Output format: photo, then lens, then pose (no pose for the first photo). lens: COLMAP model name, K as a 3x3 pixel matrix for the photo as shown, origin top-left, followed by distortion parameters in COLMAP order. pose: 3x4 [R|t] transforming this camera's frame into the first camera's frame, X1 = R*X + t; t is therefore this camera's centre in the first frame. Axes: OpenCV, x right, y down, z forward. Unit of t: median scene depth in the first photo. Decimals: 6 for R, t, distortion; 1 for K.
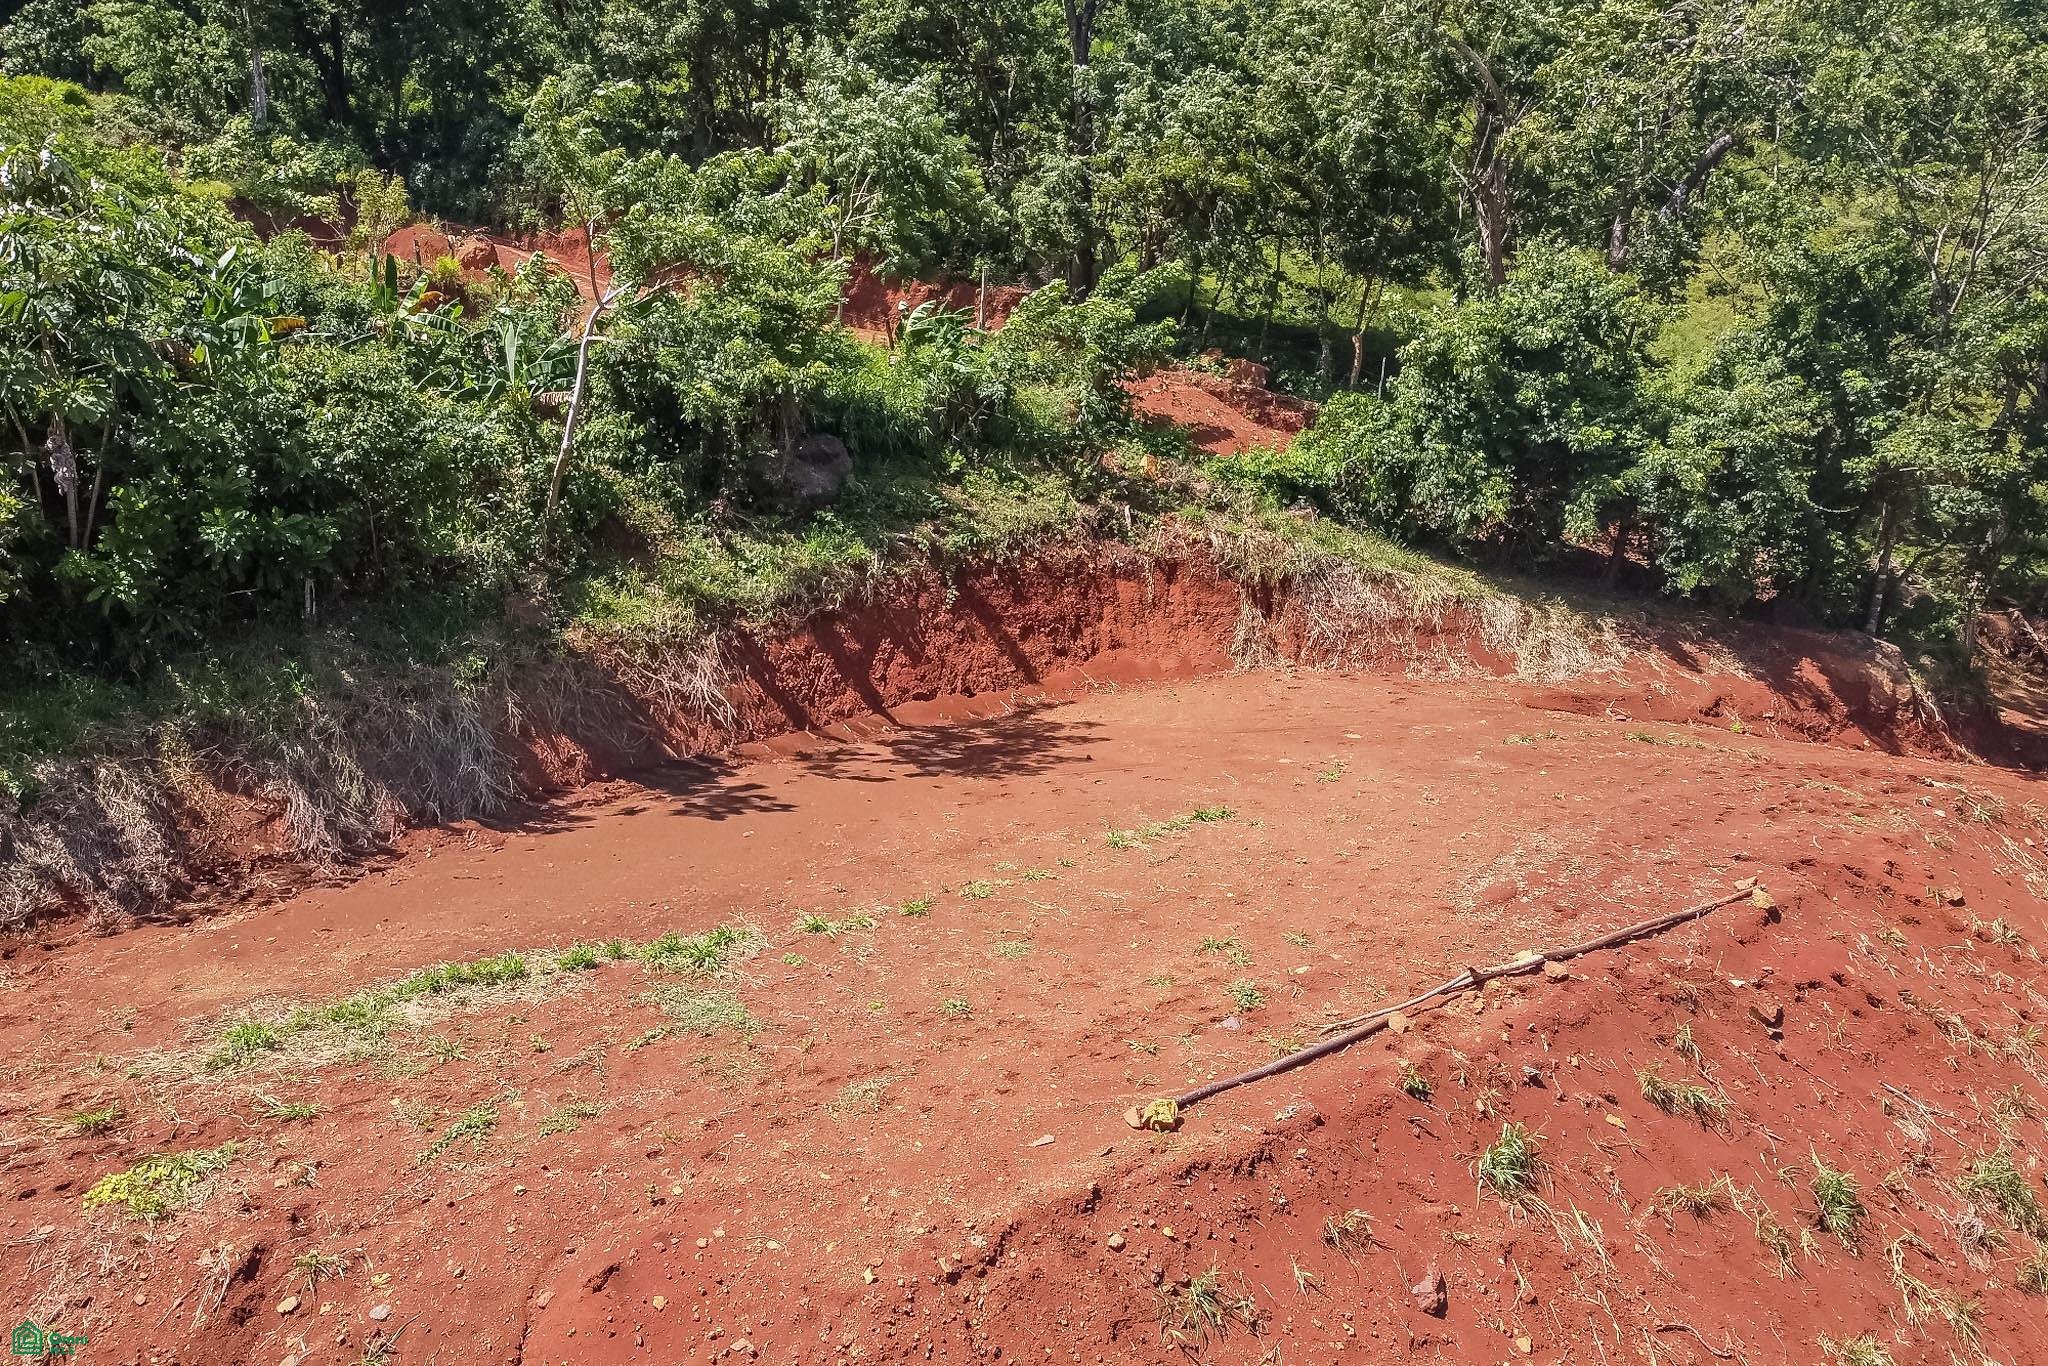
lens RADIAL K [[1556.6, 0, 1034.2], [0, 1556.6, 699.7], [0, 0, 1]] dist [0.001732, -0.001799]
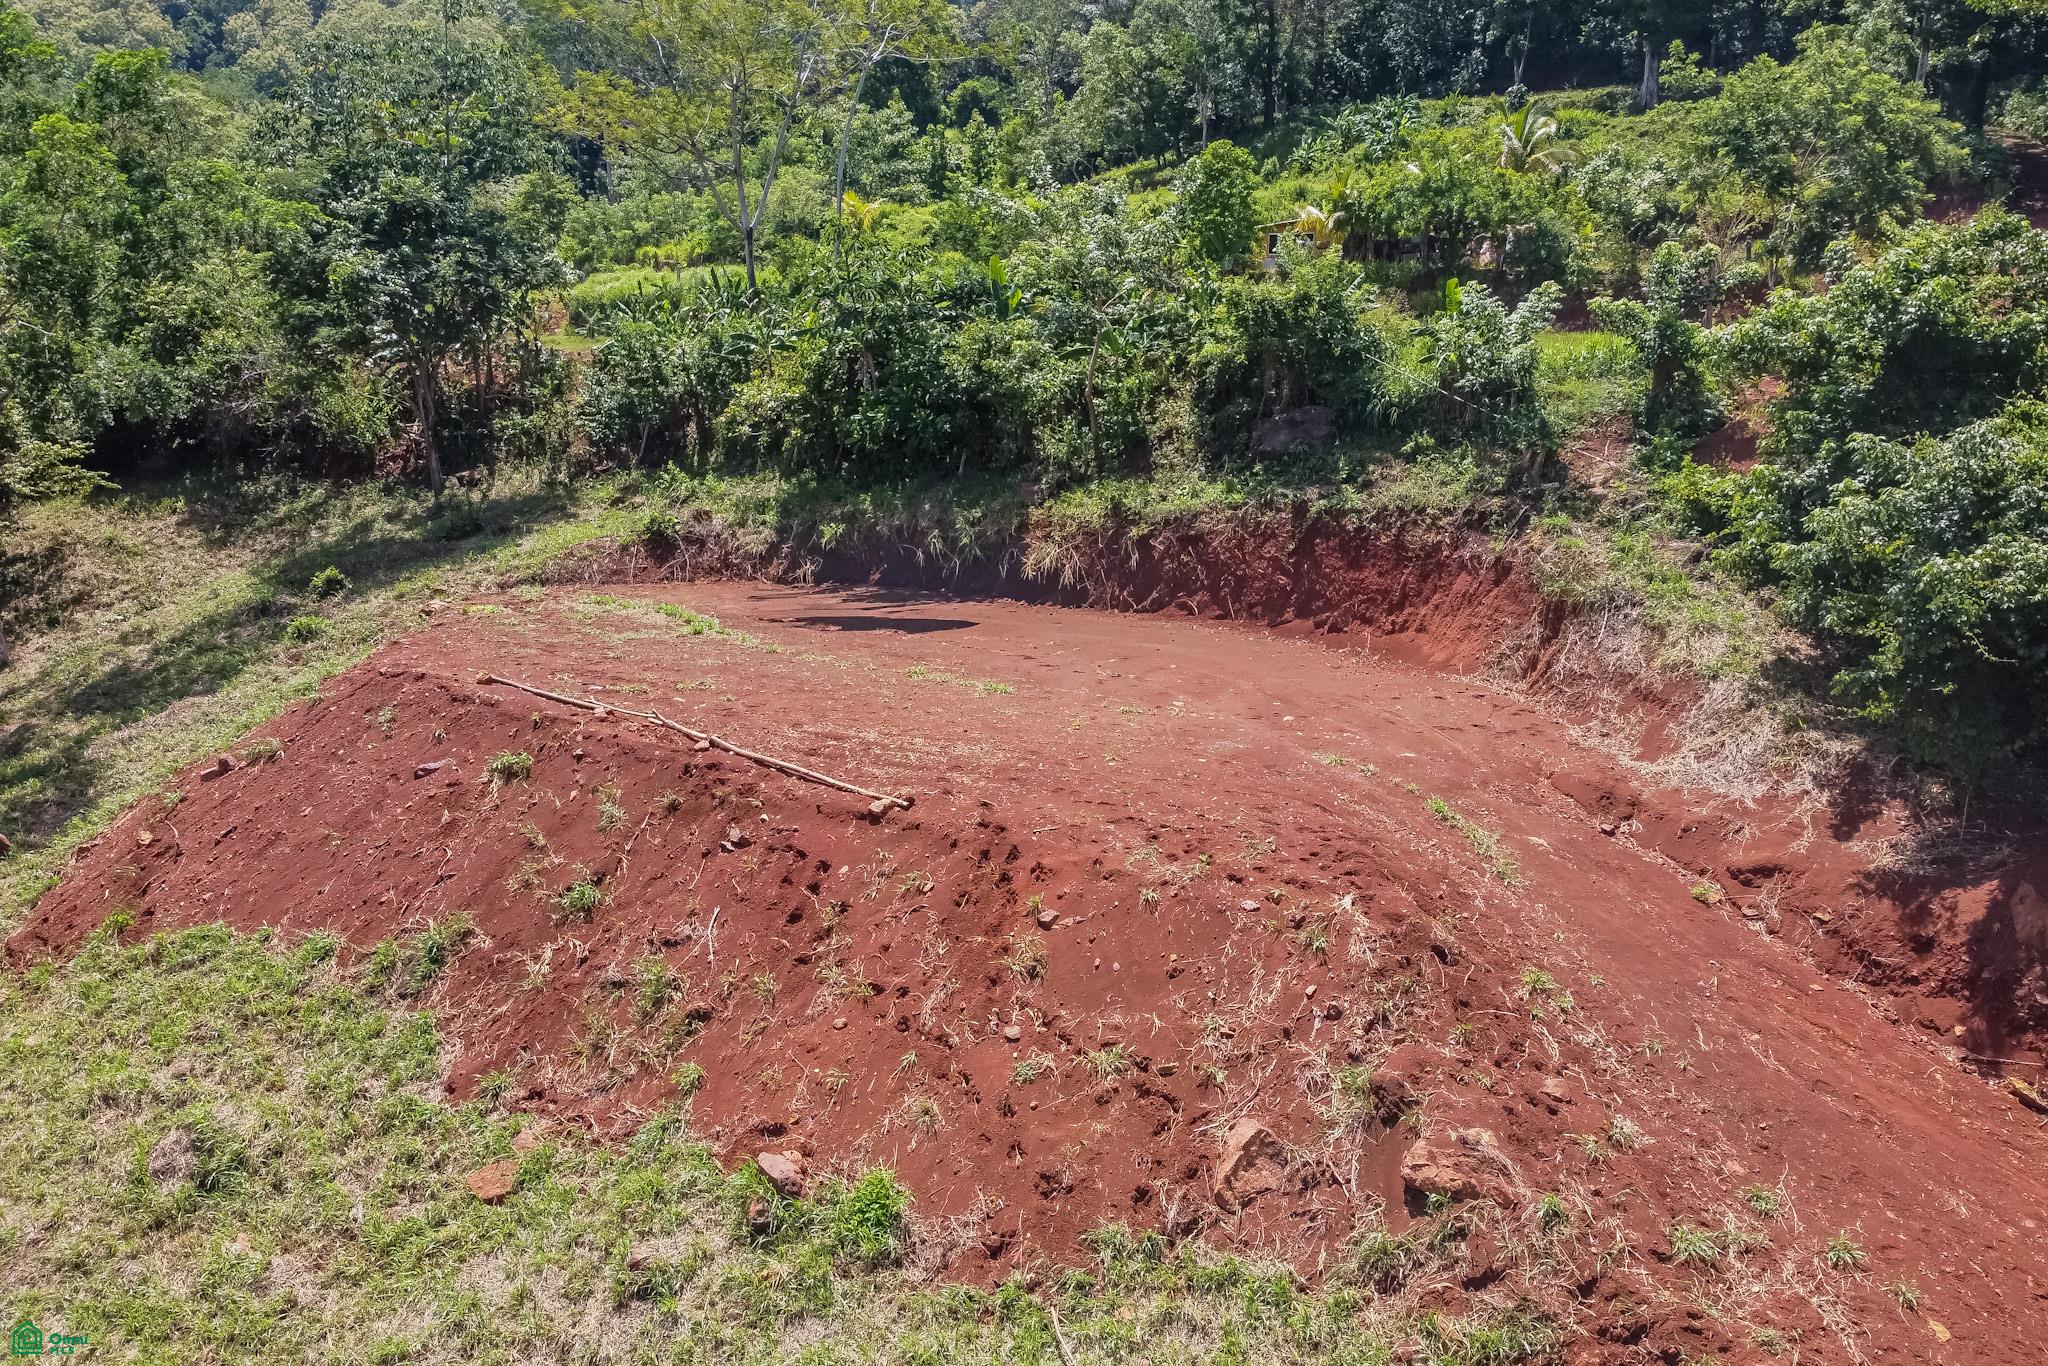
lens RADIAL K [[1567.2, 0, 1024.0], [0, 1567.2, 683.0], [0, 0, 1]] dist [-0.003987, -0.004447]
pose [[0.254266, 0.233658, -0.938484, 0.965682], [-0.240391, 0.955192, 0.172688, -0.116611], [0.936782, 0.181695, 0.299042, 0.444516]]
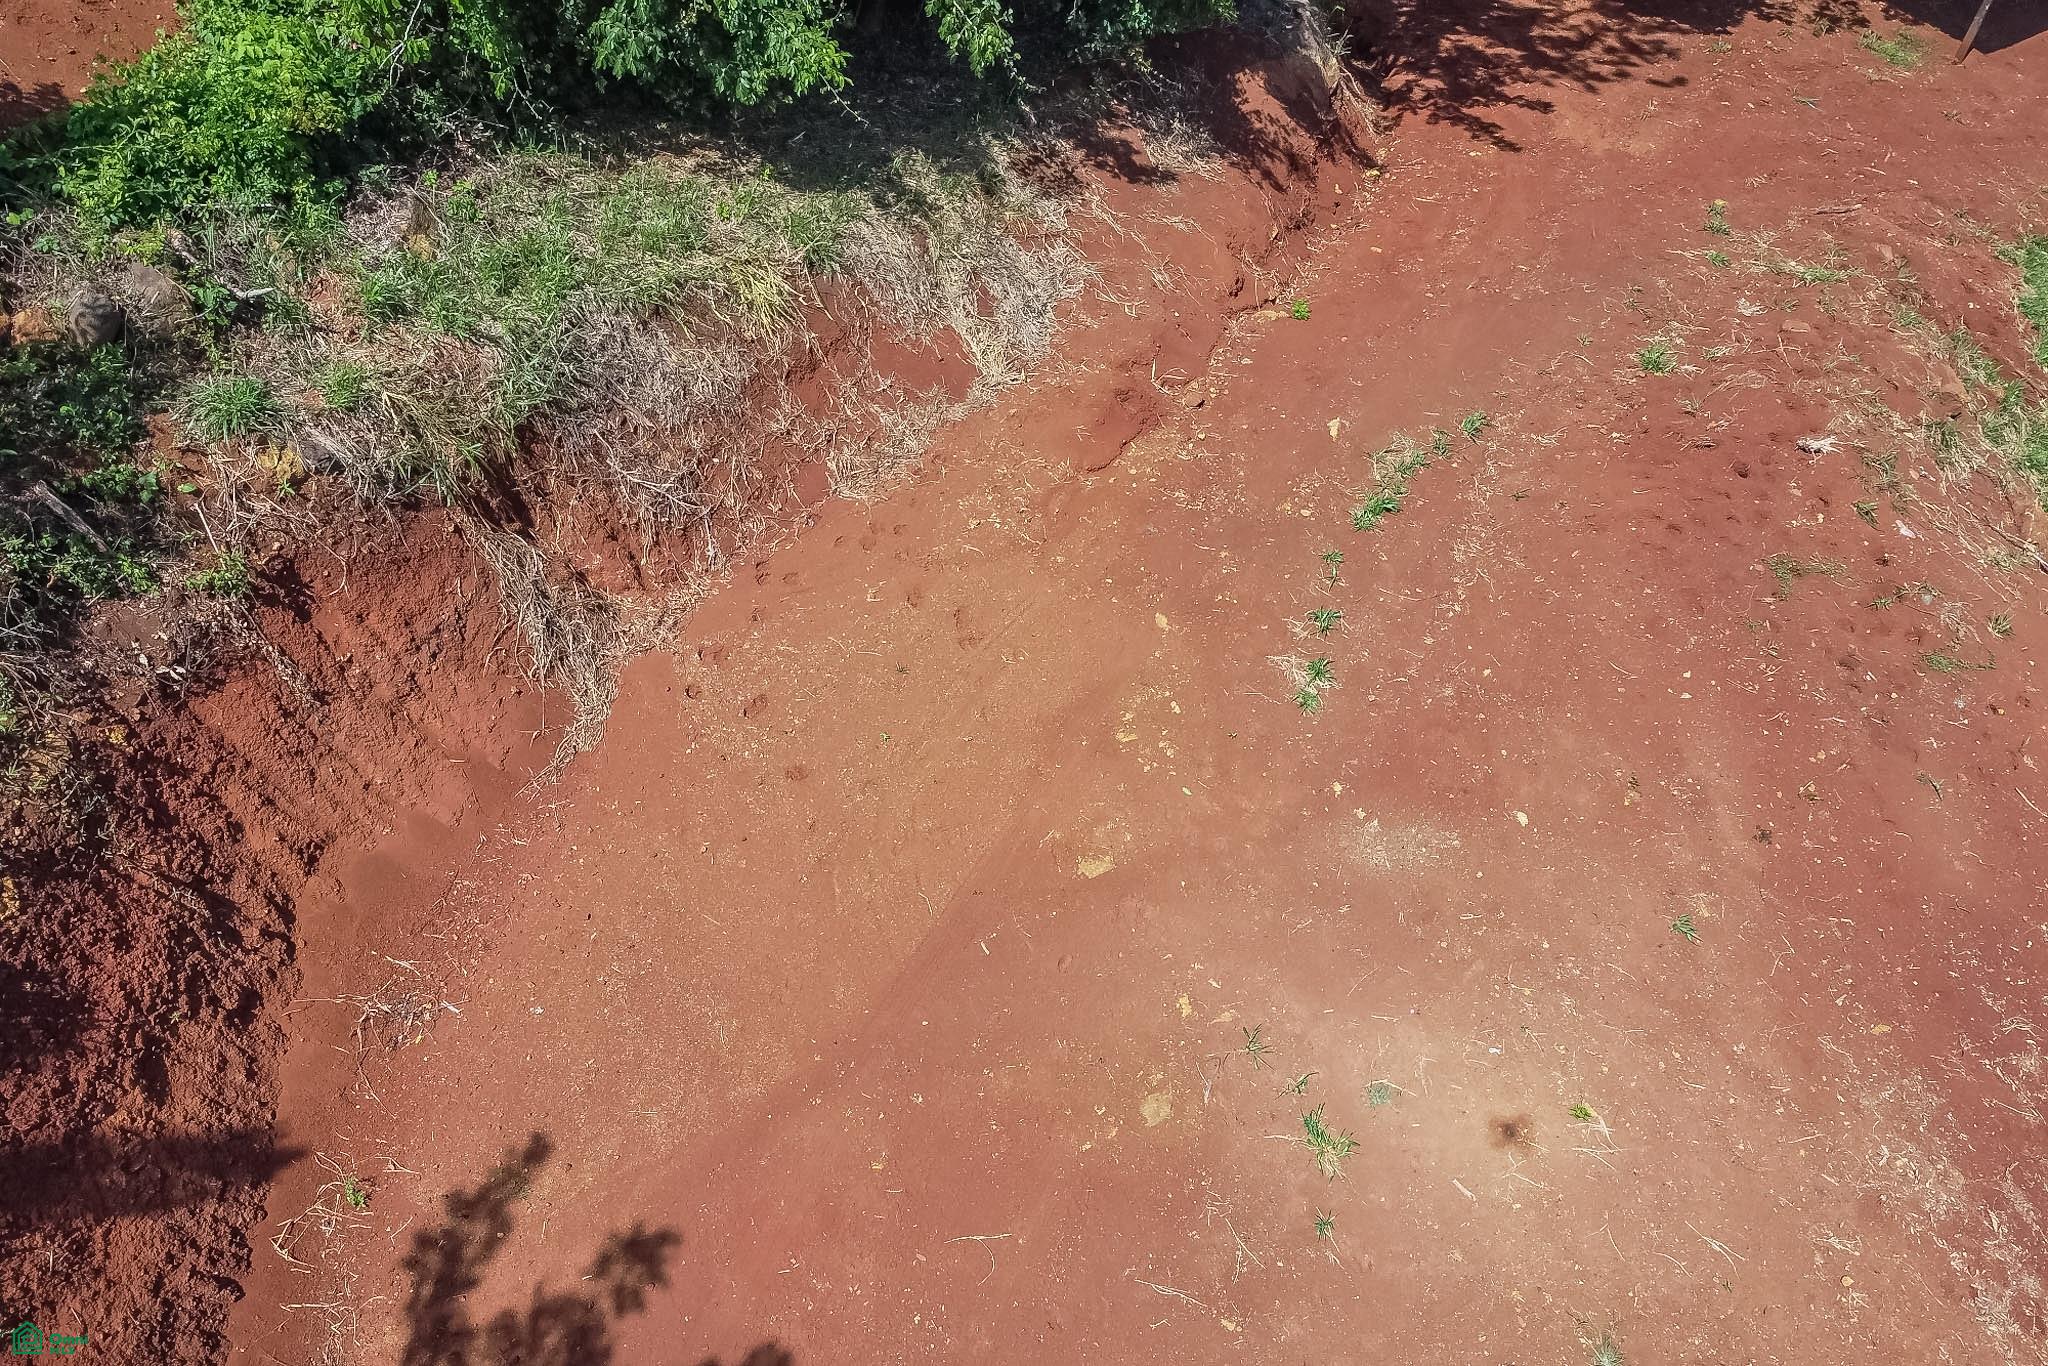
lens RADIAL K [[1556.6, 0, 1034.2], [0, 1556.6, 699.7], [0, 0, 1]] dist [0.001732, -0.001799]
pose [[0.592740, -0.631528, 0.499832, -0.009820], [0.193820, 0.714217, 0.672554, -0.283337], [-0.781725, -0.301772, 0.545747, 0.660179]]
